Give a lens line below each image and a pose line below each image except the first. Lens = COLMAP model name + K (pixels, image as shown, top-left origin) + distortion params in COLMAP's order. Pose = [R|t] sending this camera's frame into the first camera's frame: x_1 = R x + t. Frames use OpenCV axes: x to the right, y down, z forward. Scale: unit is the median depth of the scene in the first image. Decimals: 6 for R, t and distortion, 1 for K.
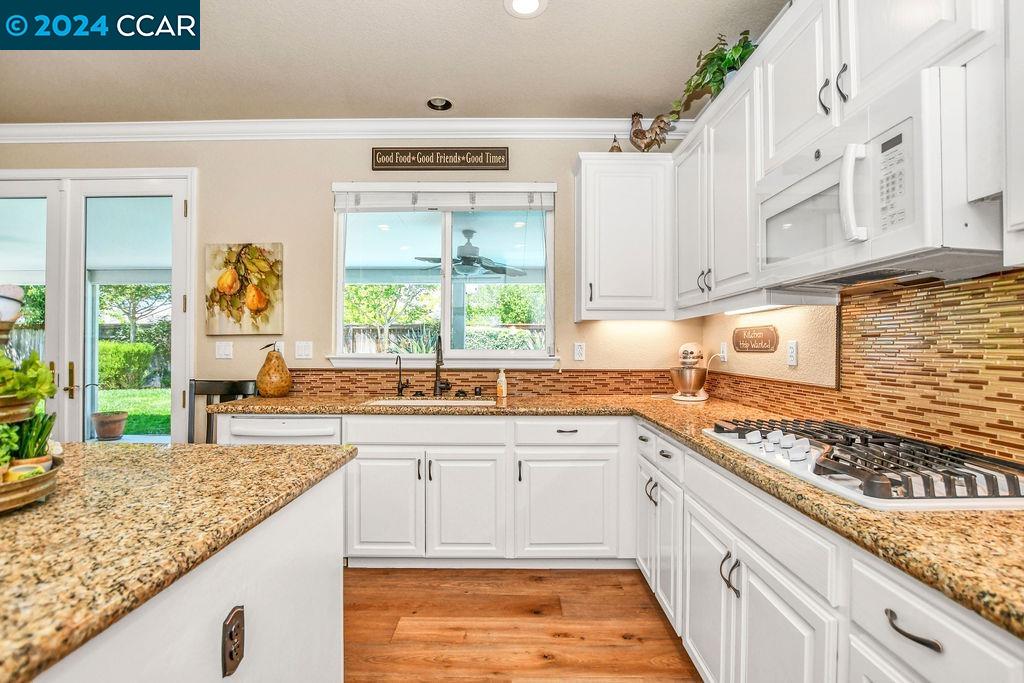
lens RADIAL K [[484.4, 0, 511.3], [0, 484.4, 346.1], [0, 0, 1]] dist [-0.024083, 0.001696]
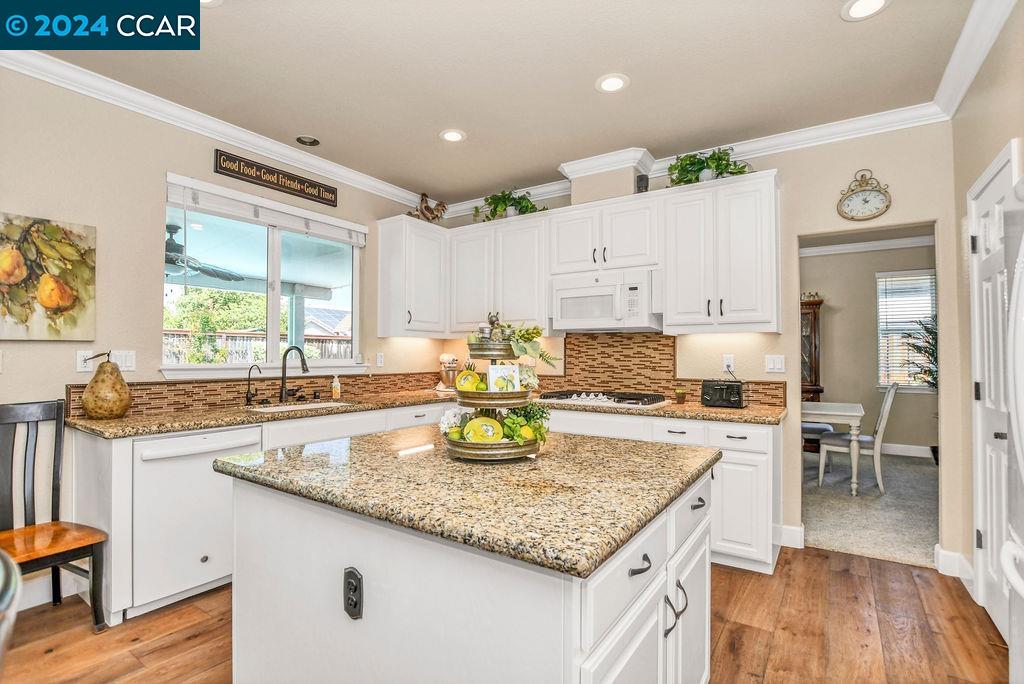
lens RADIAL K [[484.4, 0, 511.3], [0, 484.4, 346.6], [0, 0, 1]] dist [-0.024083, 0.001696]
pose [[0.558495, 0.015317, 0.829366, -0.749331], [-0.004089, 0.999868, -0.015712, -0.005734], [-0.829498, 0.005383, 0.558484, -0.017473]]
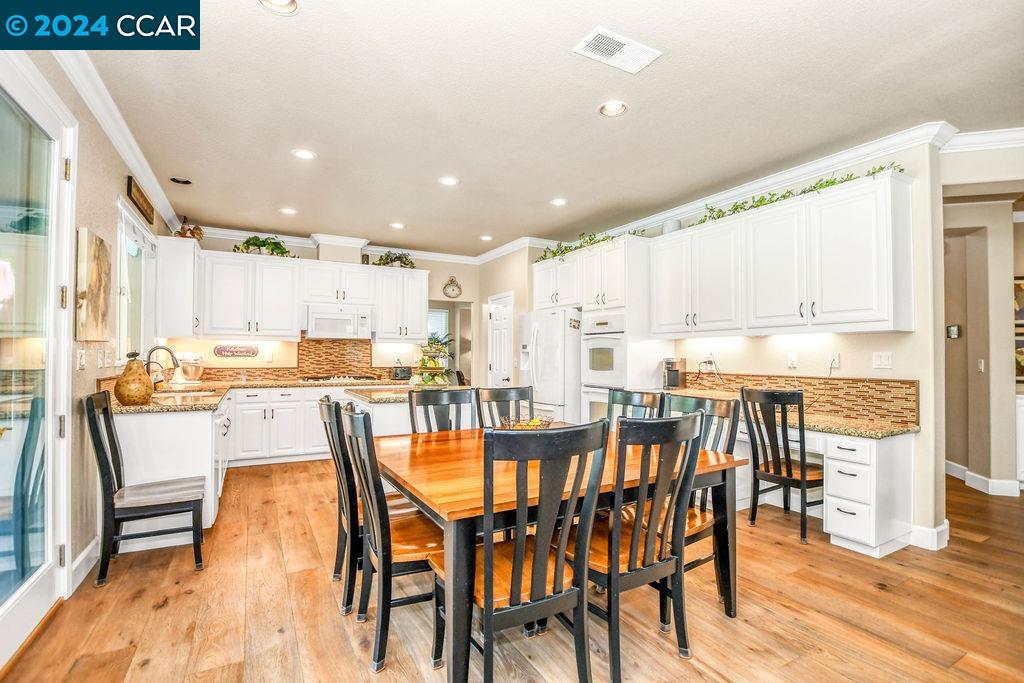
lens RADIAL K [[484.4, 0, 511.3], [0, 484.4, 346.1], [0, 0, 1]] dist [-0.024083, 0.001696]
pose [[-0.473588, 0.015358, 0.880613, -1.693280], [-0.007363, 0.999744, -0.021395, 0.000603], [-0.880716, -0.016616, -0.473354, 0.744060]]
